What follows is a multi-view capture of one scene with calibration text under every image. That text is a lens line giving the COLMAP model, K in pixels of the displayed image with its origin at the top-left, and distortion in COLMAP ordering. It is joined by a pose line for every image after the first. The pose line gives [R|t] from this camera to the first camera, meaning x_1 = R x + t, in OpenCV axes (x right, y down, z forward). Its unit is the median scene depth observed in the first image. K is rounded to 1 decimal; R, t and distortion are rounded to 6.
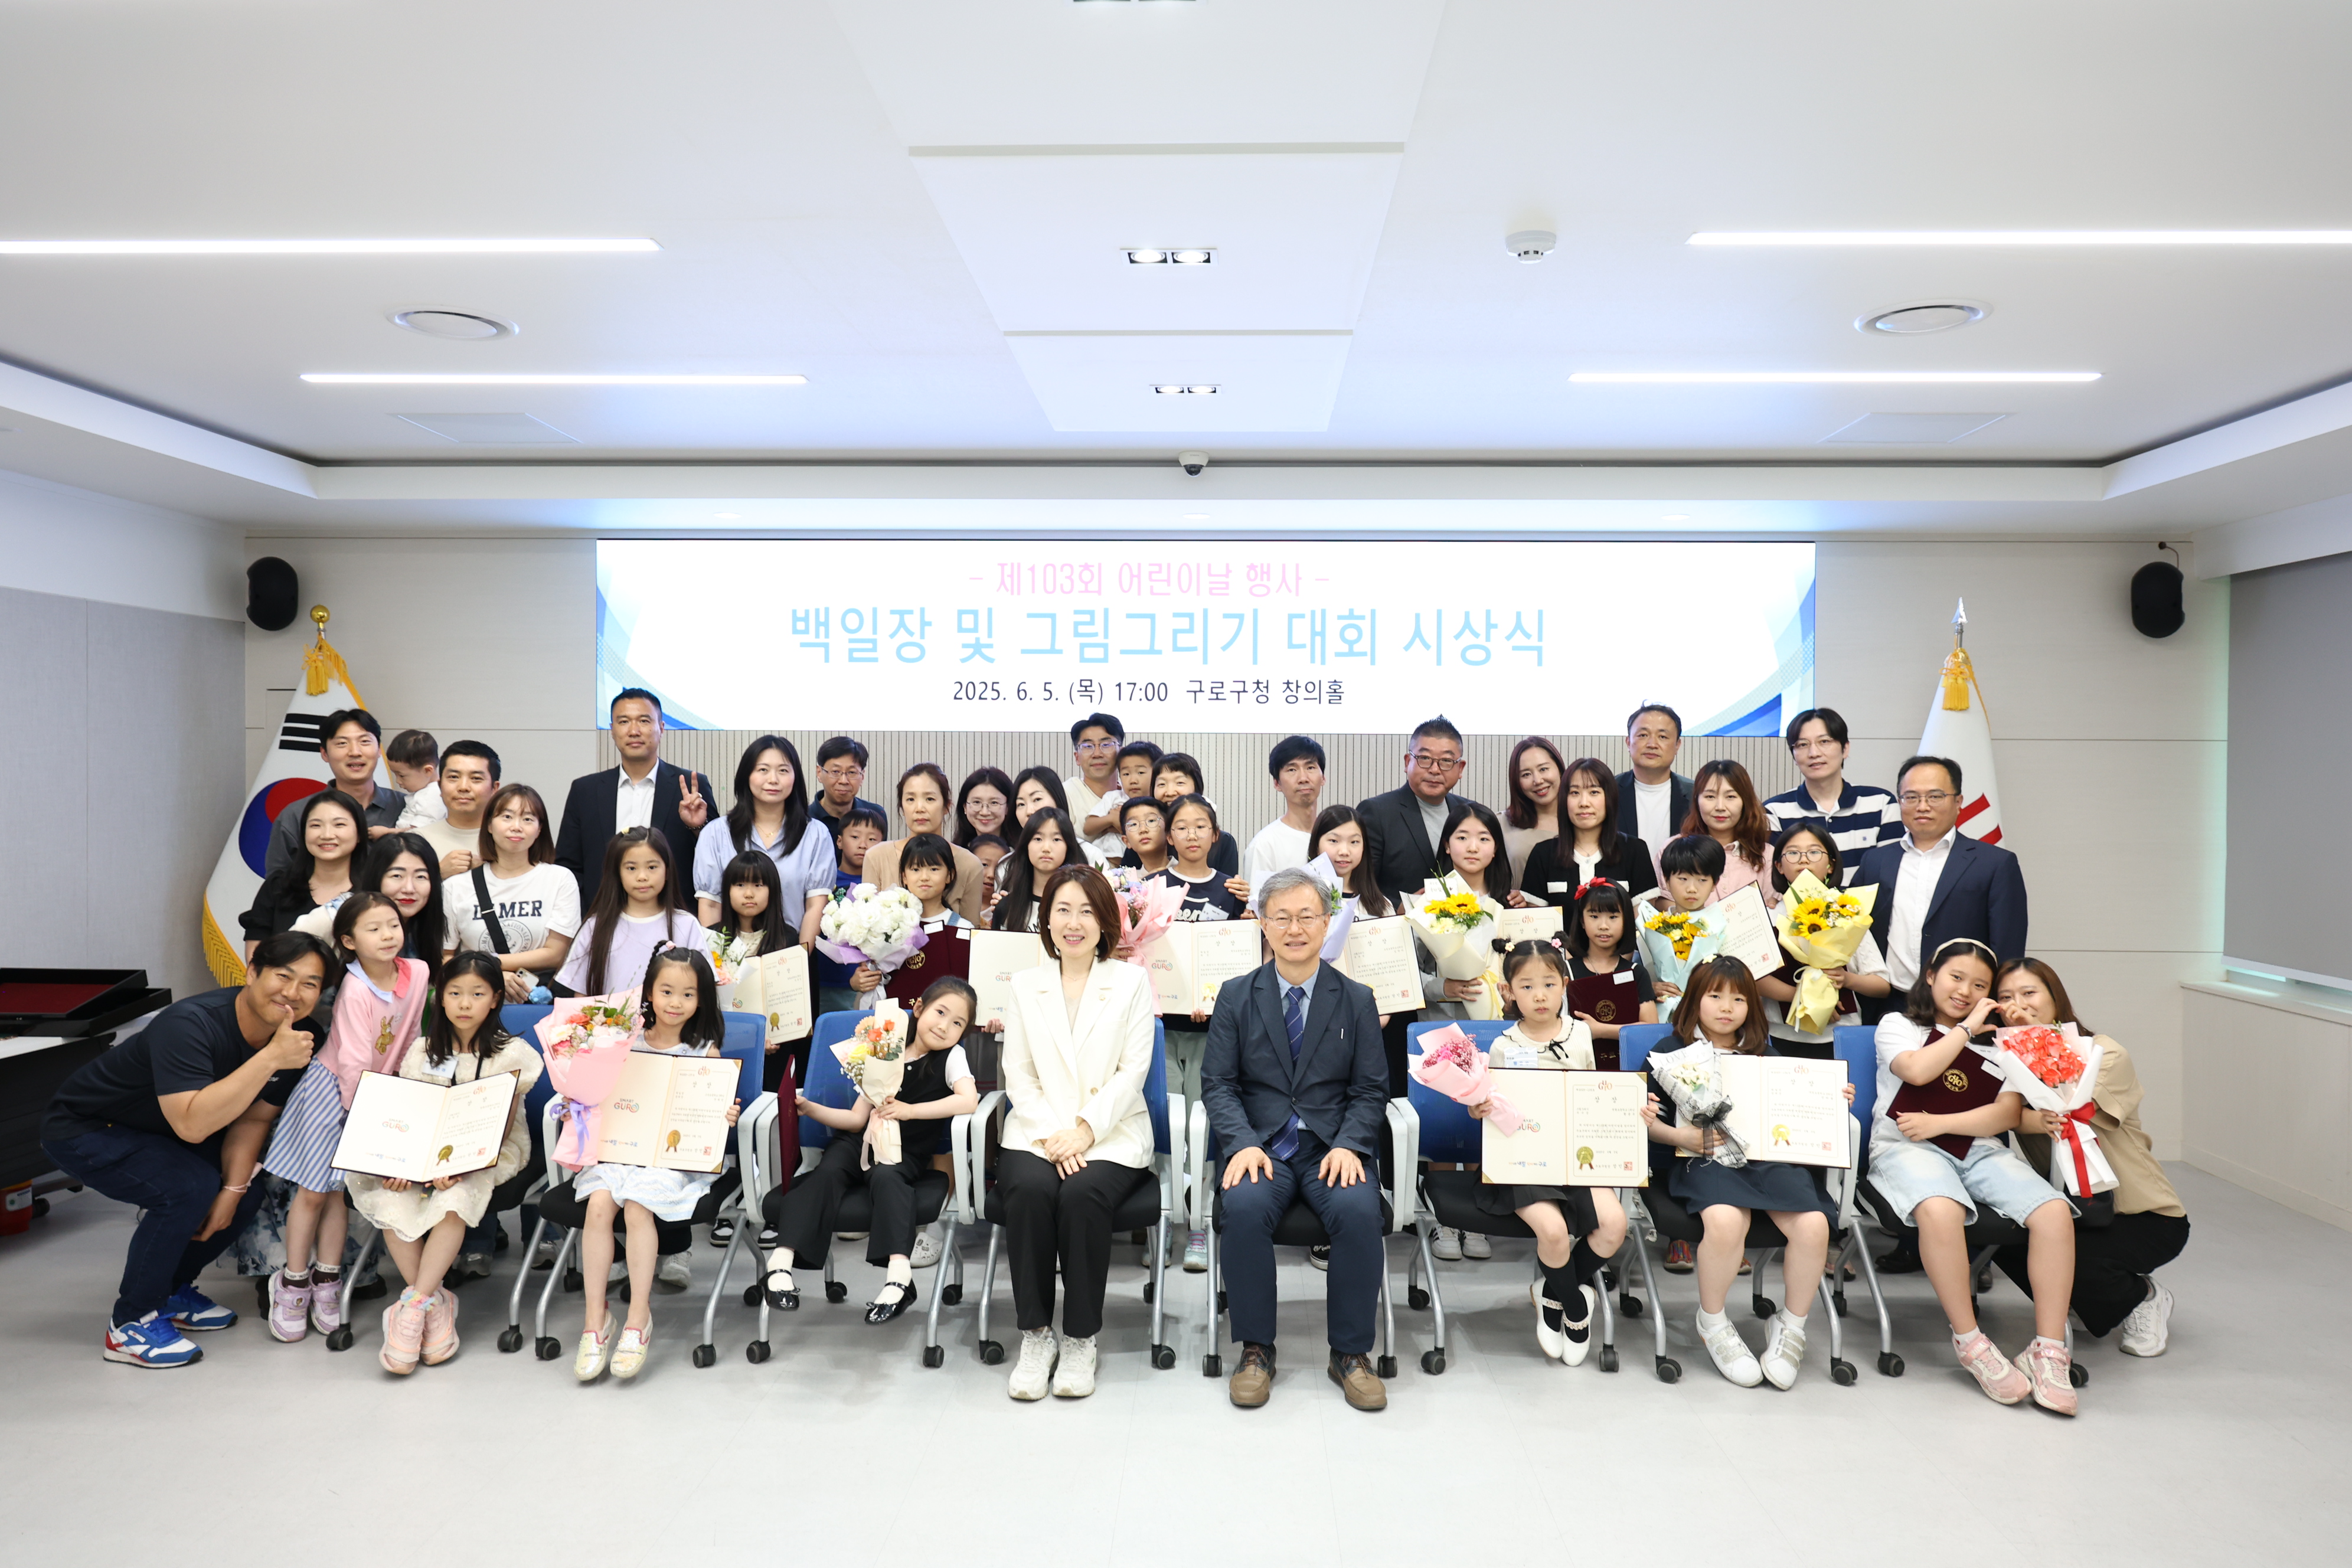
lens RADIAL K [[1578.7, 0, 1135.4], [0, 1578.7, 785.6], [0, 0, 1]] dist [0.026030, -0.012223]
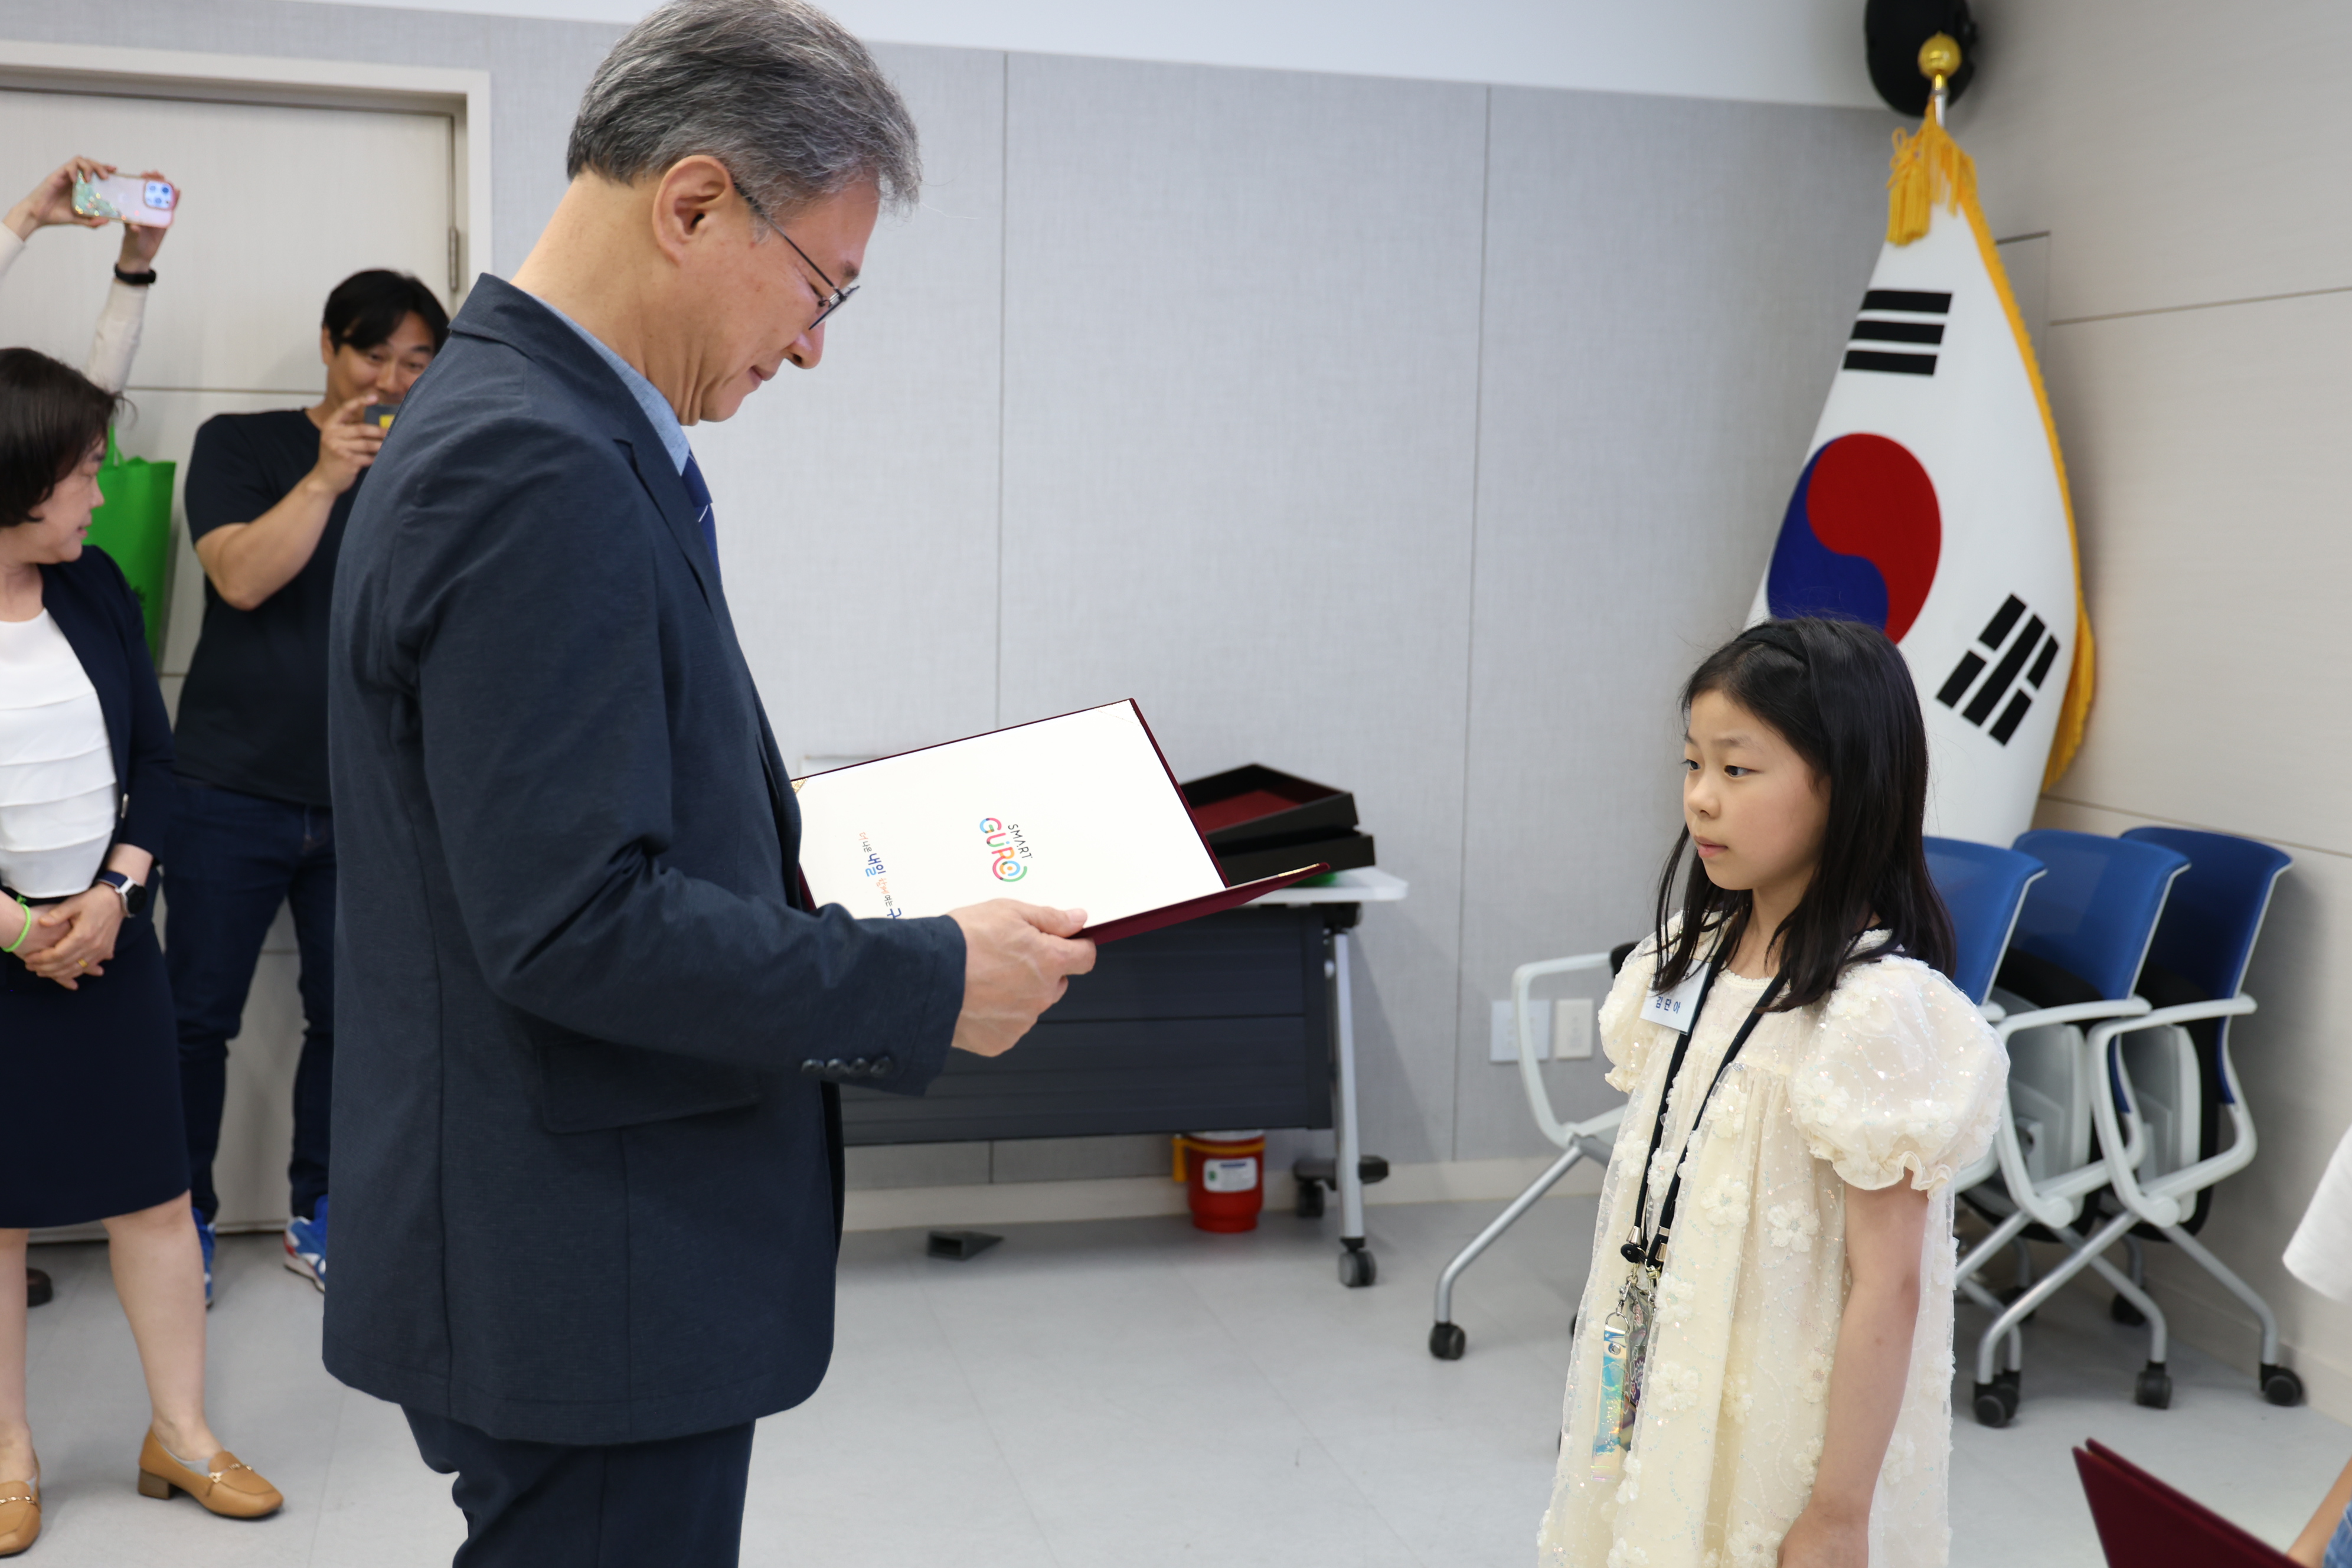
lens RADIAL K [[2563.8, 0, 1183.3], [0, 2563.8, 770.4], [0, 0, 1]] dist [0.040640, 0.000000]
pose [[0.307613, 0.097341, -0.946519, 0.115179], [-0.028744, 0.995250, 0.093011, 0.028062], [0.951077, -0.001404, 0.308950, 0.585481]]
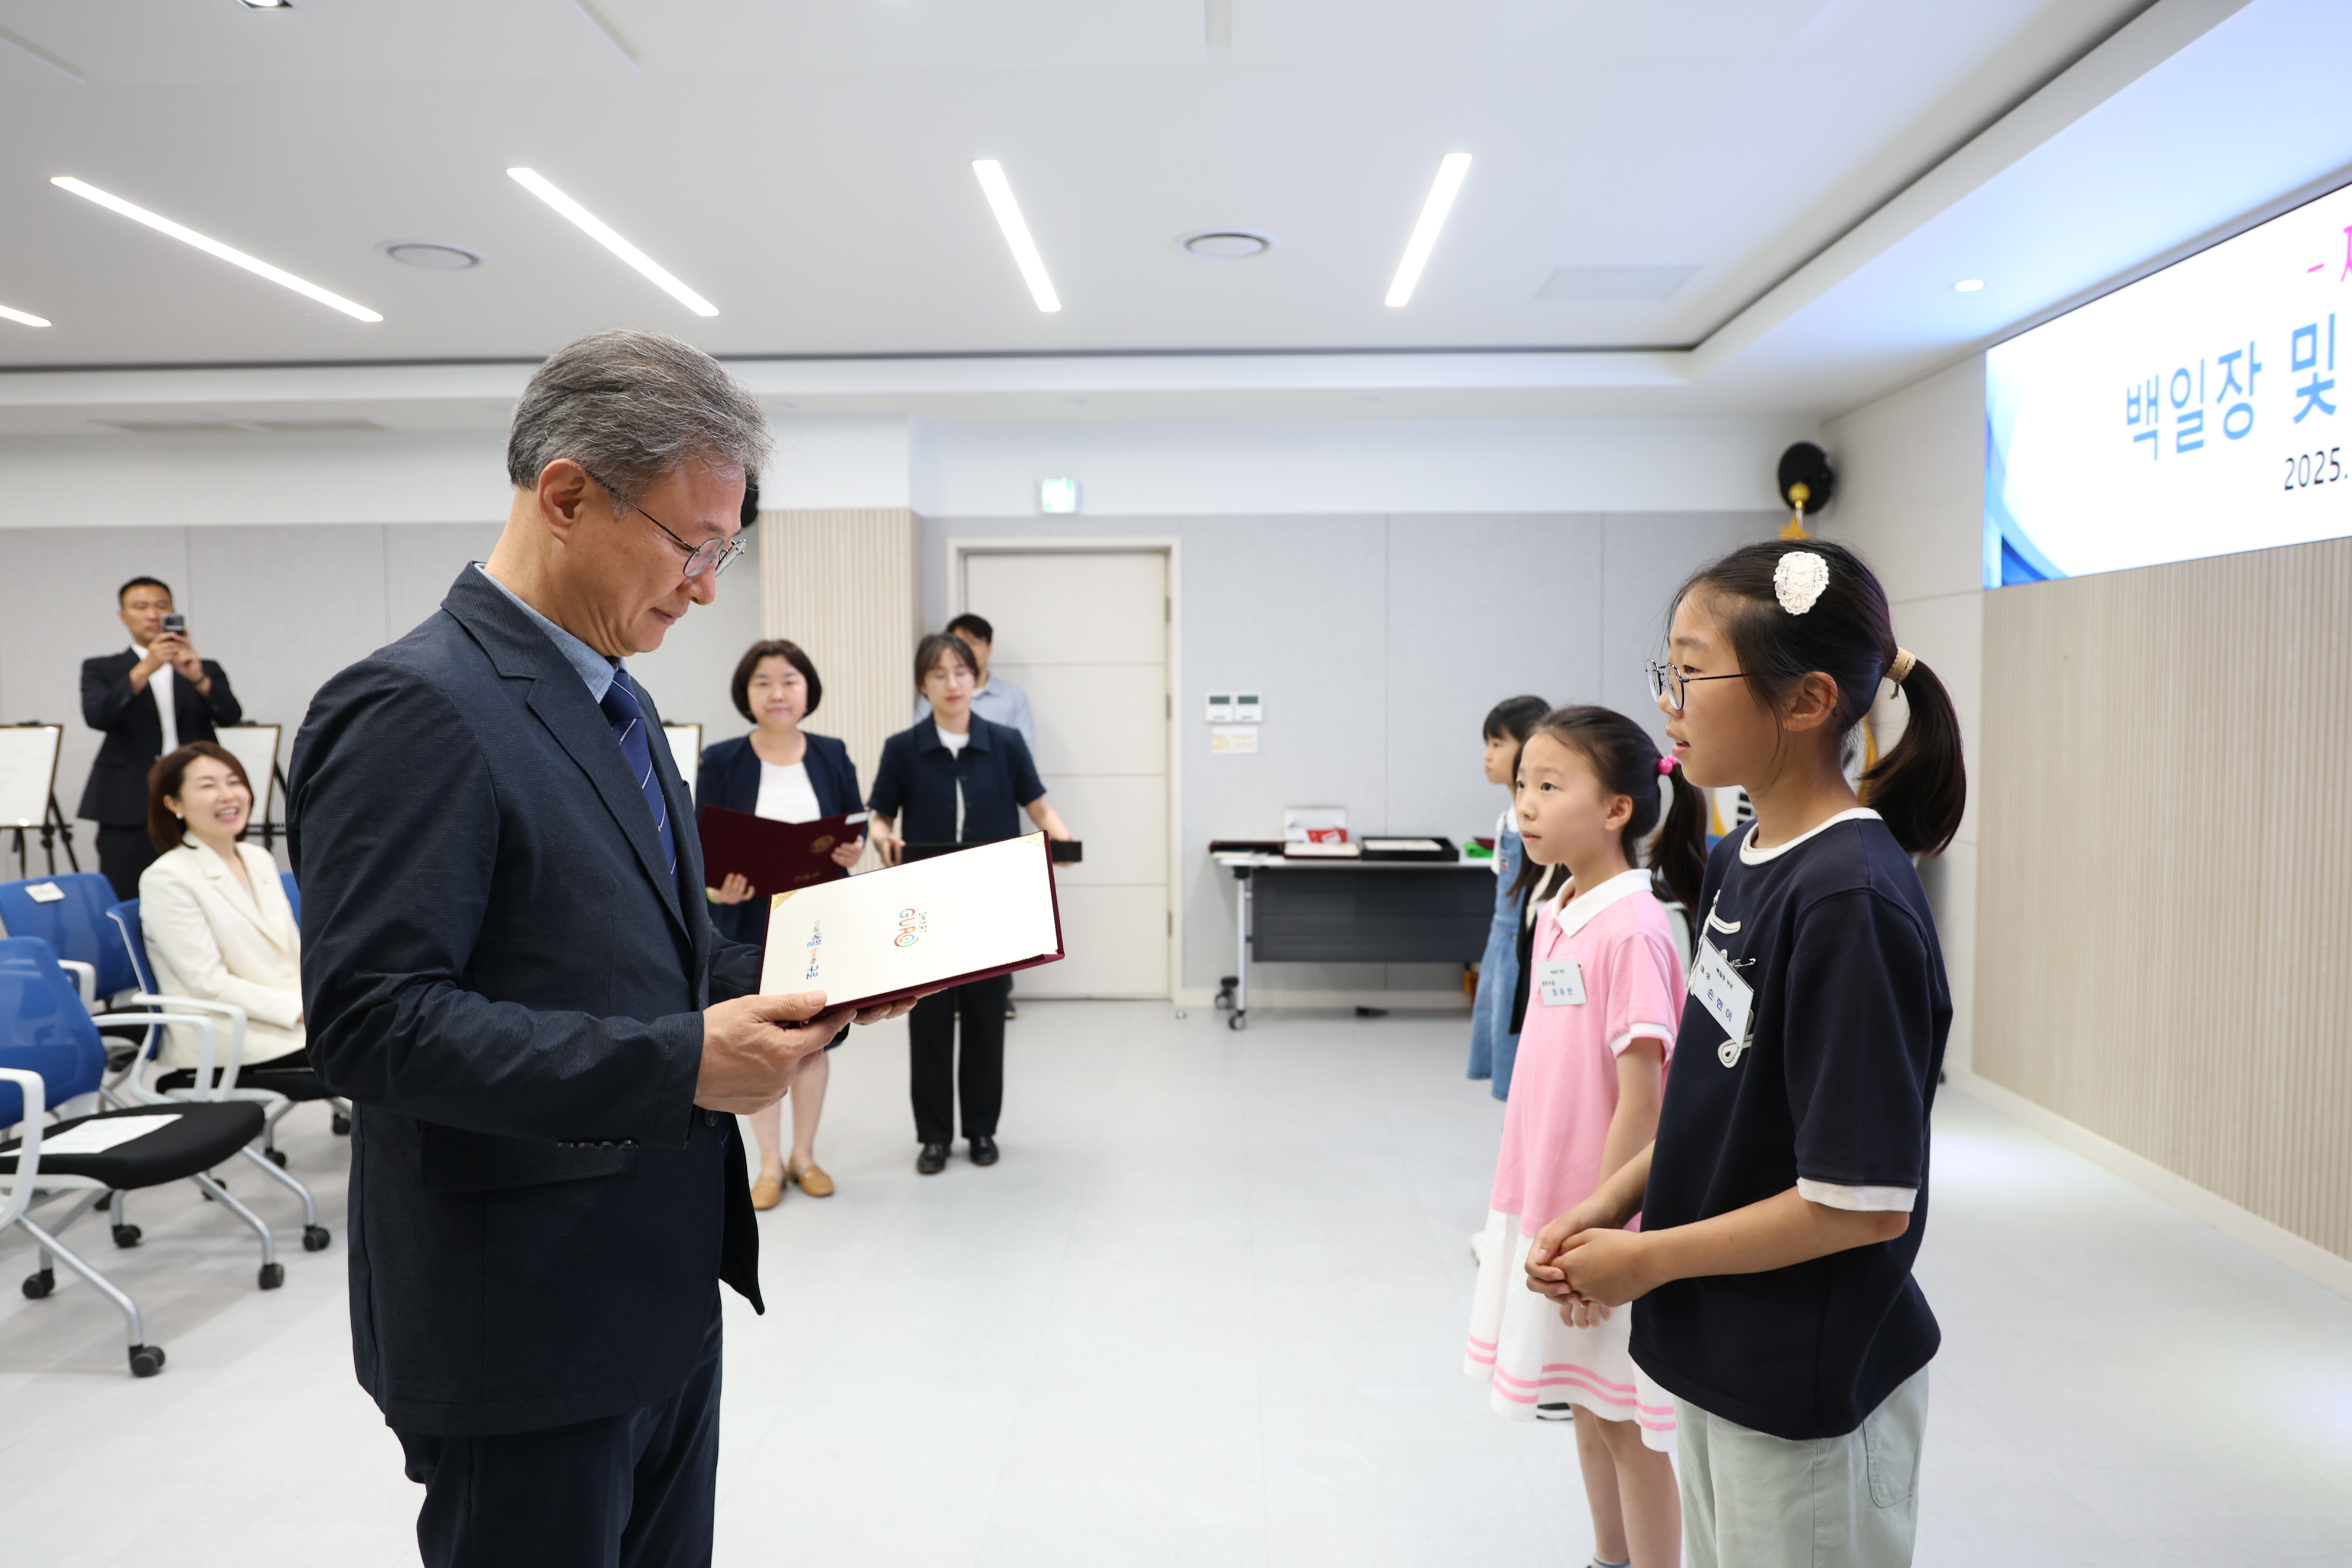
lens RADIAL K [[1578.7, 0, 1191.2], [0, 1578.7, 786.8], [0, 0, 1]] dist [0.026030, -0.012223]
pose [[0.034225, 0.049835, -0.998171, 0.469568], [-0.006263, 0.998747, 0.049649, 0.027941], [0.999395, 0.004553, 0.034495, 0.592992]]
